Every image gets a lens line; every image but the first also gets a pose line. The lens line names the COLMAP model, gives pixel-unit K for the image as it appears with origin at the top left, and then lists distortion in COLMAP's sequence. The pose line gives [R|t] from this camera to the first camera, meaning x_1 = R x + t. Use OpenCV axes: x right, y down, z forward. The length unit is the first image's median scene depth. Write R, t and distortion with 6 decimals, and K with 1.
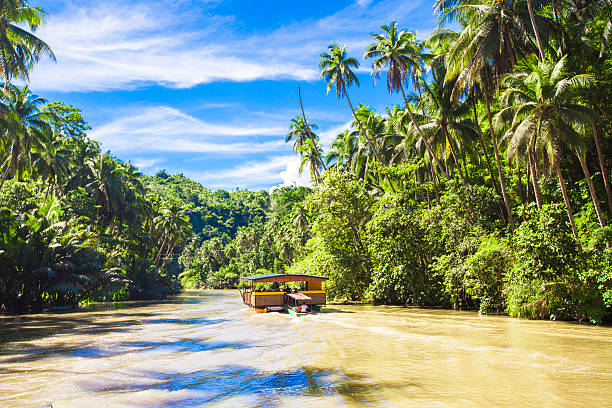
lens RADIAL K [[579.2, 0, 306.0], [0, 579.2, 204.0], [0, 0, 1]] dist [0.107969, -0.004756]
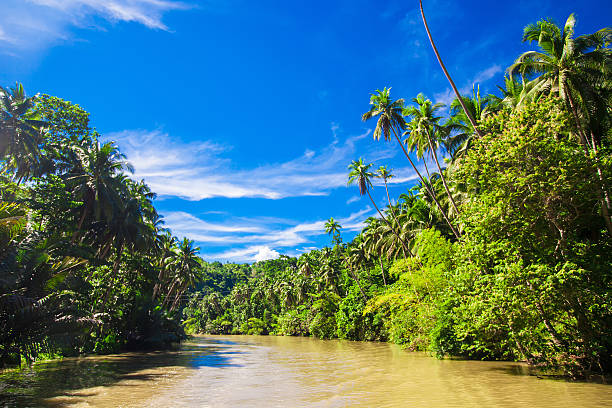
lens RADIAL K [[364.7, 0, 306.0], [0, 364.7, 204.0], [0, 0, 1]] dist [-0.001706, 0.002142]
pose [[0.994859, 0.041707, 0.092285, -0.174412], [-0.022693, 0.979896, -0.198212, 0.100623], [-0.098696, 0.195099, 0.975805, 0.732858]]
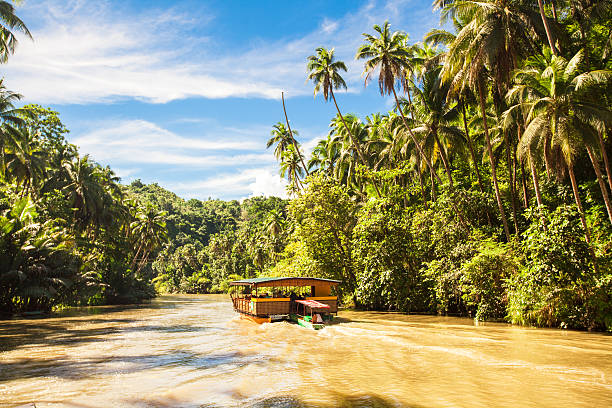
lens RADIAL K [[540.2, 0, 306.0], [0, 540.2, 204.0], [0, 0, 1]] dist [0.081911, 0.001650]
pose [[0.998119, 0.014365, 0.059598, -0.025619], [-0.013230, 0.999724, -0.019391, 0.009575], [-0.059860, 0.018566, 0.998034, 0.069153]]
